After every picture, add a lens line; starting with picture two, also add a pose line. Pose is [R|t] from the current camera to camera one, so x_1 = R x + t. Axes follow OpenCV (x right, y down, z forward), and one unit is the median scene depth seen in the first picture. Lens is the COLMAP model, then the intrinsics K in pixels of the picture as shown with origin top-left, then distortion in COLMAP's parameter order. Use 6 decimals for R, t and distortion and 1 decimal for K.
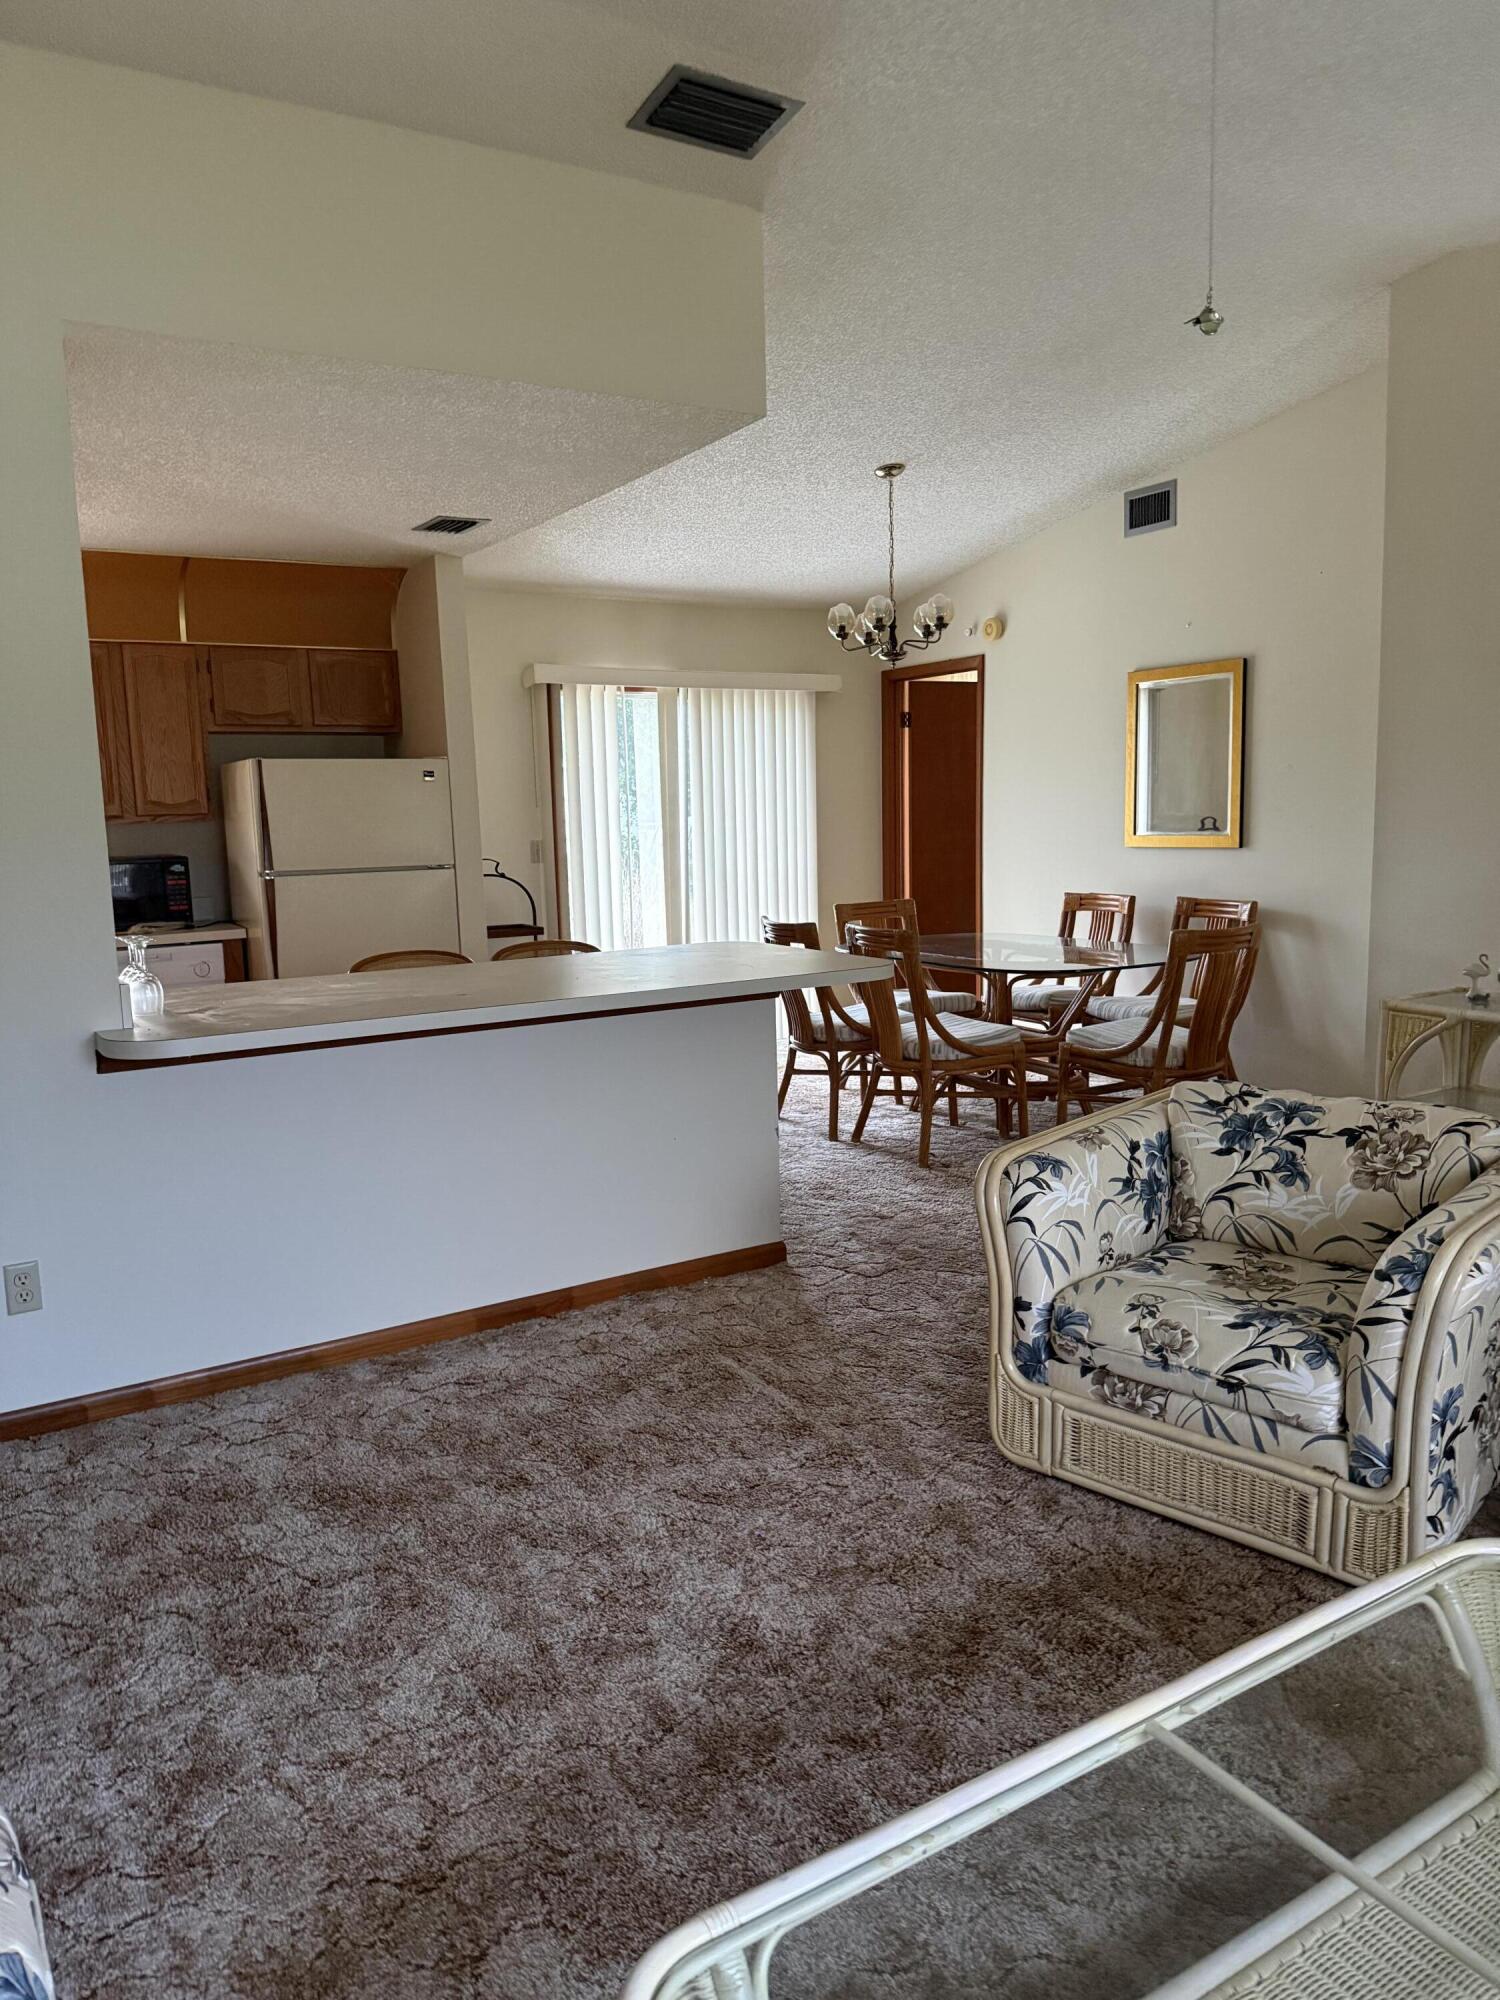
lens RADIAL K [[1436.4, 0, 691.6], [0, 1436.4, 994.4], [0, 0, 1]] dist [0.052139, -0.098259]
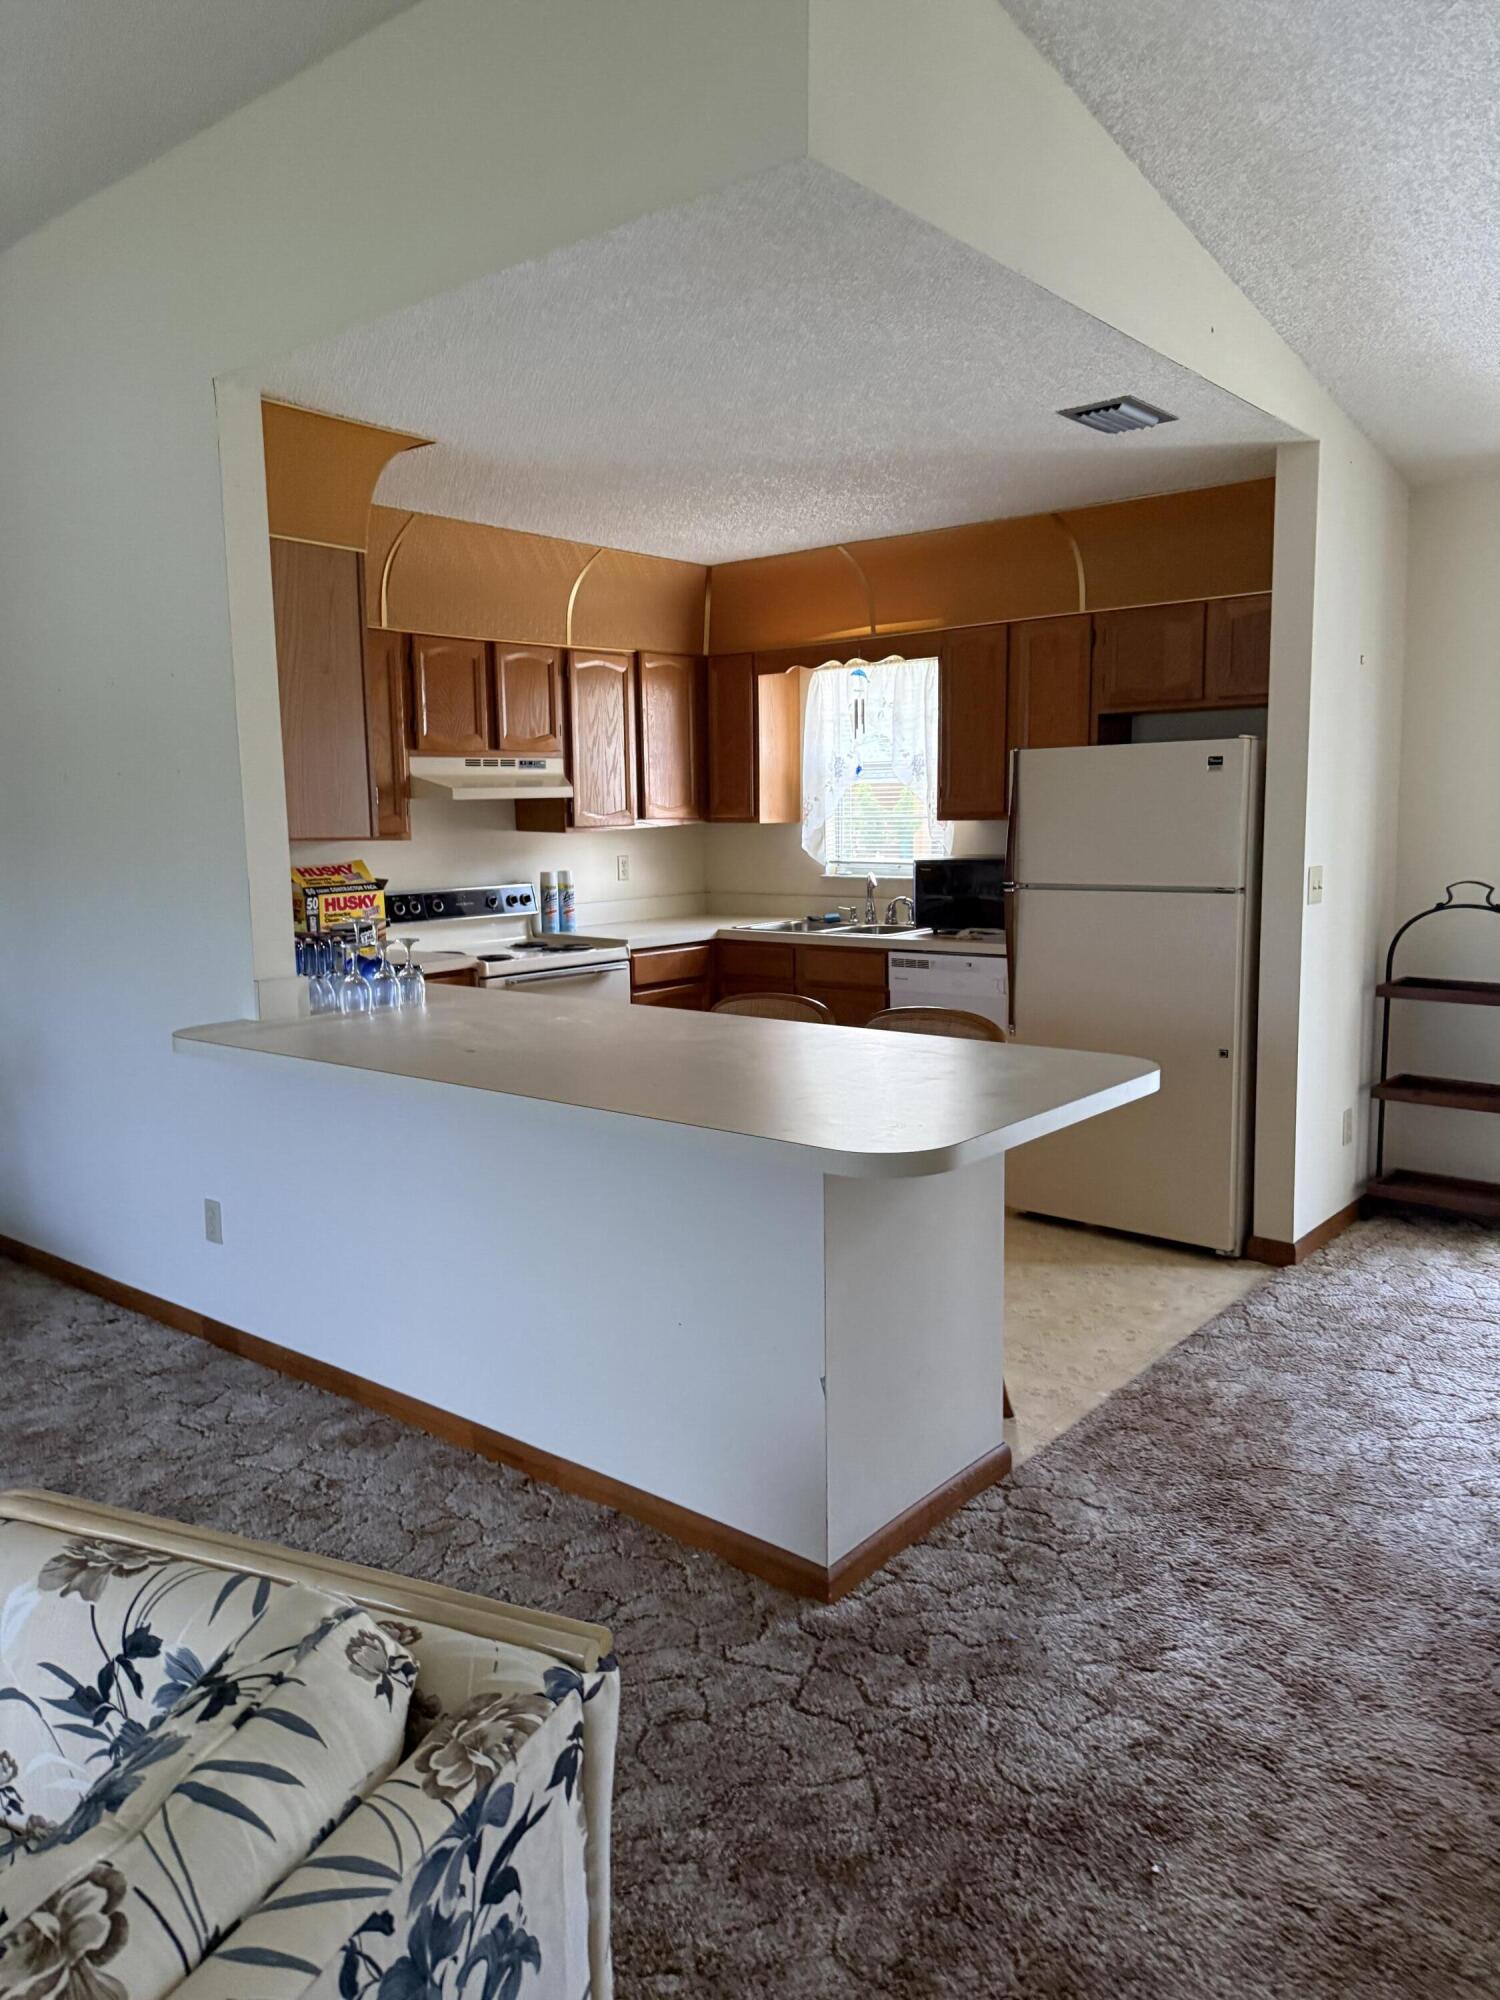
lens RADIAL K [[1412.6, 0, 757.3], [0, 1412.6, 991.7], [0, 0, 1]] dist [0.026404, -0.031275]
pose [[0.339845, 0.146515, -0.928999, 0.453348], [-0.119134, 0.986540, 0.112009, -0.101750], [0.932905, 0.072610, 0.352725, 0.602871]]
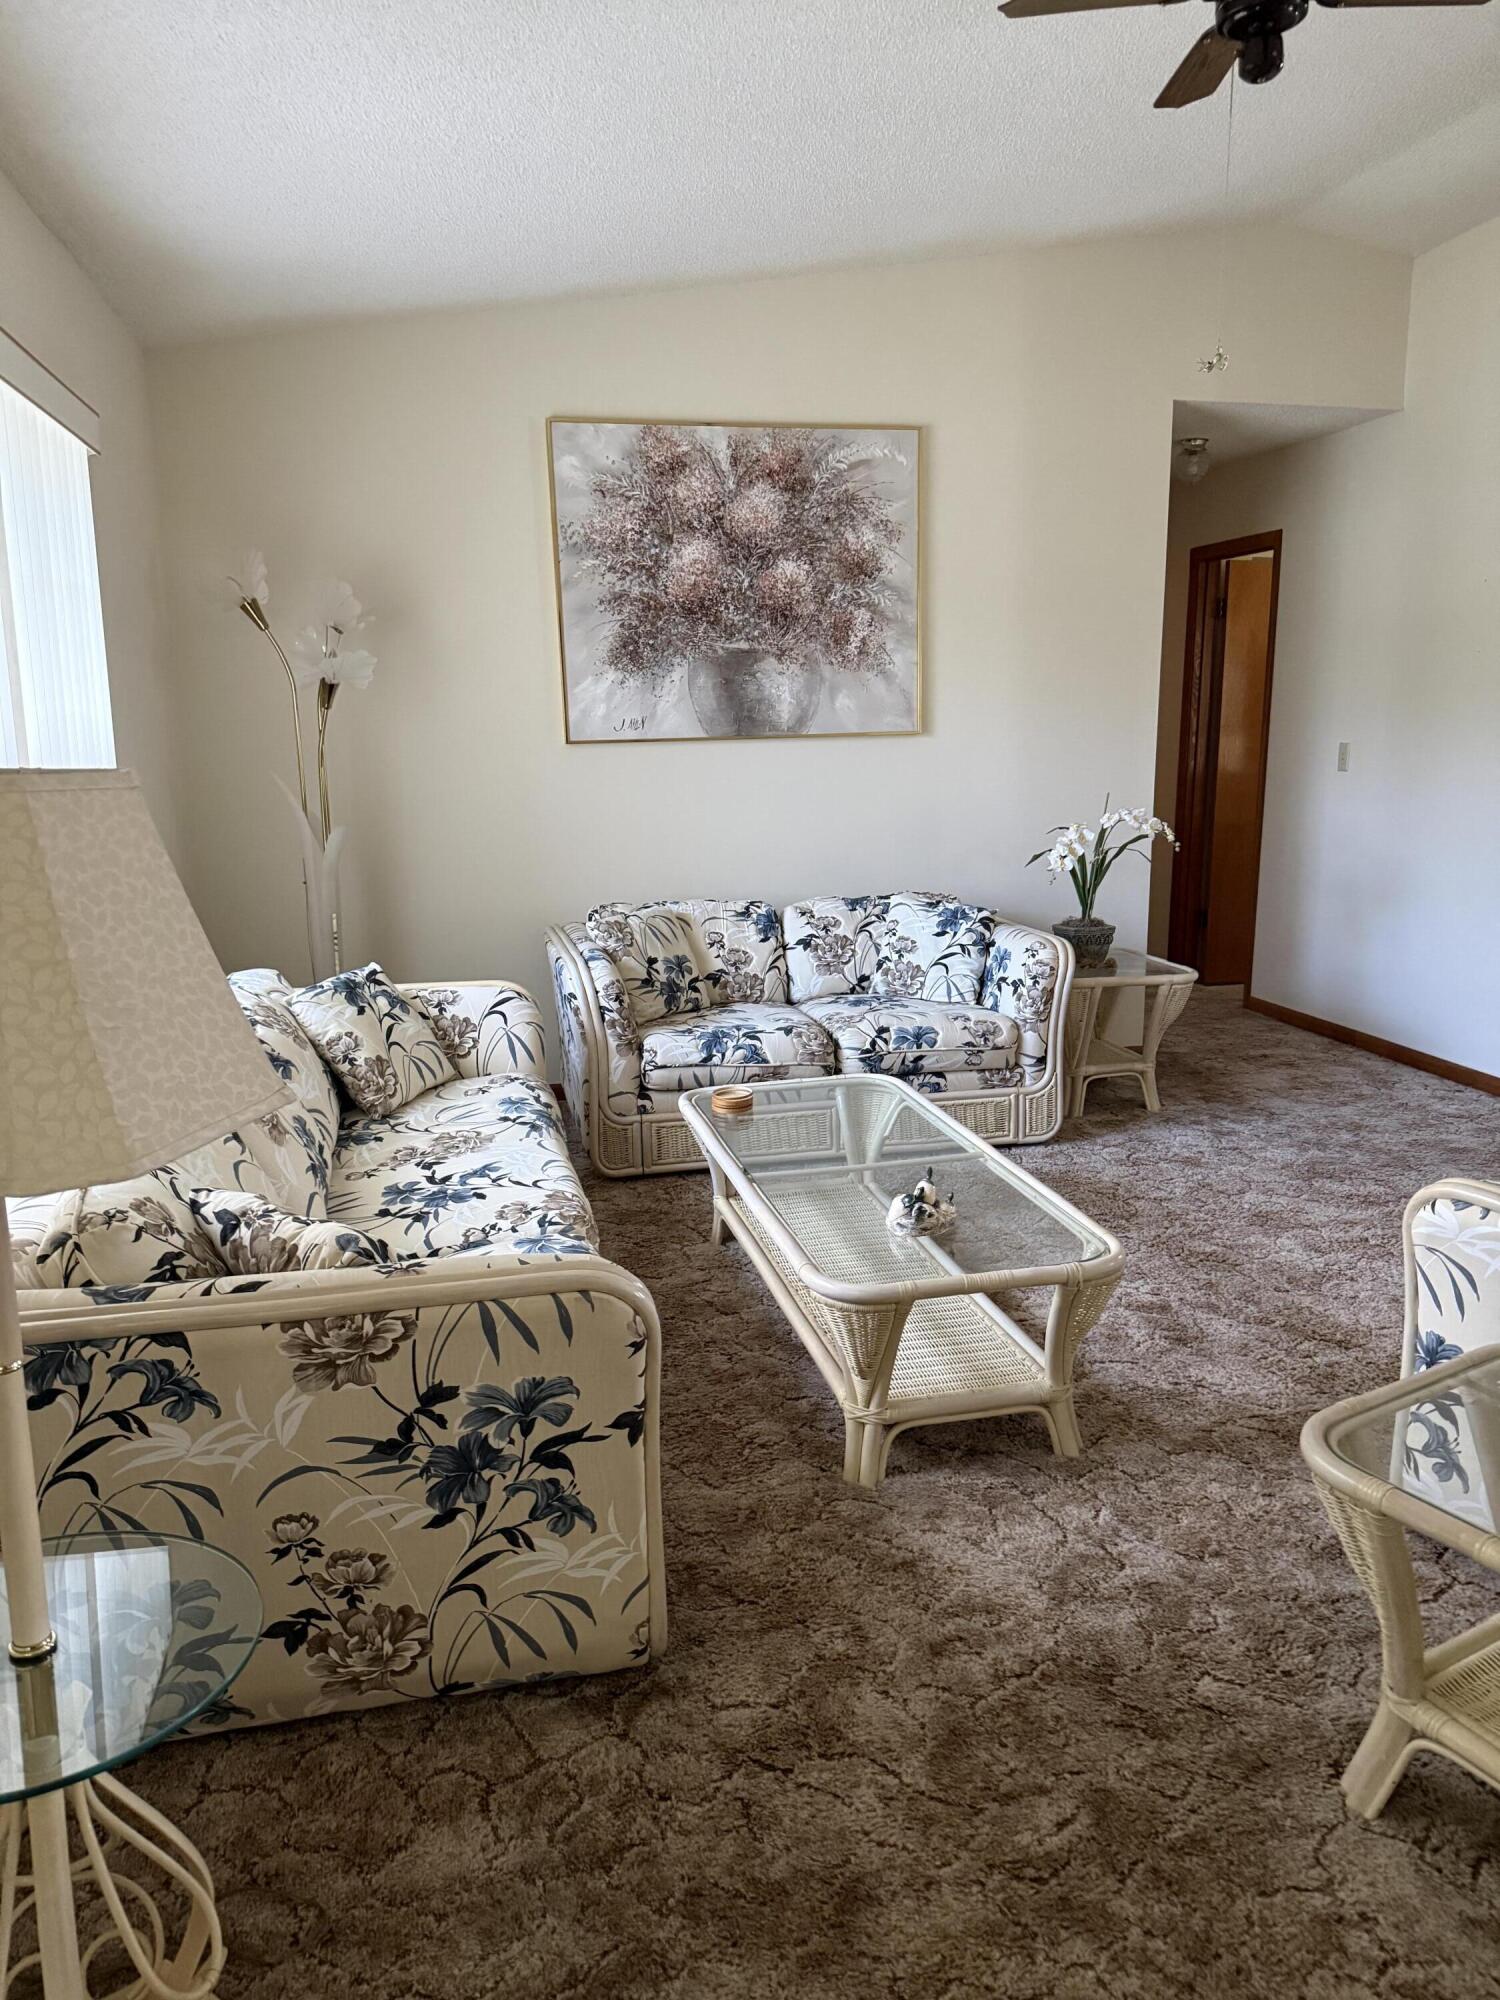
lens RADIAL K [[1402.7, 0, 764.9], [0, 1402.7, 1009.3], [0, 0, 1]] dist [0.076383, -0.072506]
pose [[-0.299751, 0.223815, -0.927392, 0.675896], [-0.117994, 0.955930, 0.268840, -0.058830], [0.946693, 0.190012, -0.260132, 0.360020]]
